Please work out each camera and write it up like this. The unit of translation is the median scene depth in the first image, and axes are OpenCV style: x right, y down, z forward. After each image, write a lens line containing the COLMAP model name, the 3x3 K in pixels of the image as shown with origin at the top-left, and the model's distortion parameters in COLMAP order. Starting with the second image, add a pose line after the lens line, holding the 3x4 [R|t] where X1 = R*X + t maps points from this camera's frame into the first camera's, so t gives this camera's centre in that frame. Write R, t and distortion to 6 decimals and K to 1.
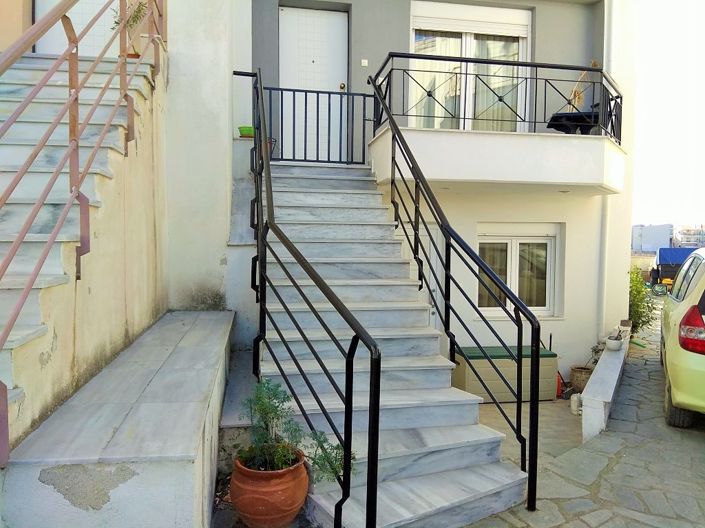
lens RADIAL K [[553.4, 0, 357.3], [0, 553.4, 268.0], [0, 0, 1]] dist [0.115083, -0.207716]
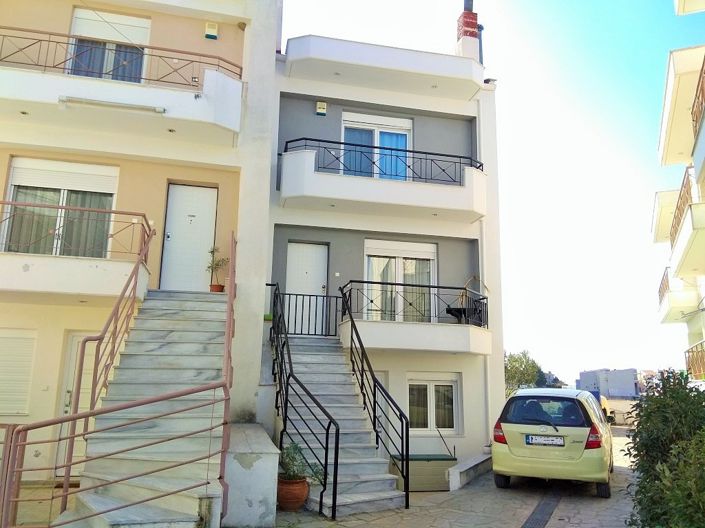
lens RADIAL K [[553.4, 0, 357.3], [0, 553.4, 268.0], [0, 0, 1]] dist [0.115083, -0.207716]
pose [[0.998840, 0.017404, 0.044906, -0.002225], [-0.005751, 0.968848, -0.247590, 0.033794], [-0.047816, 0.247045, 0.967824, -0.779281]]
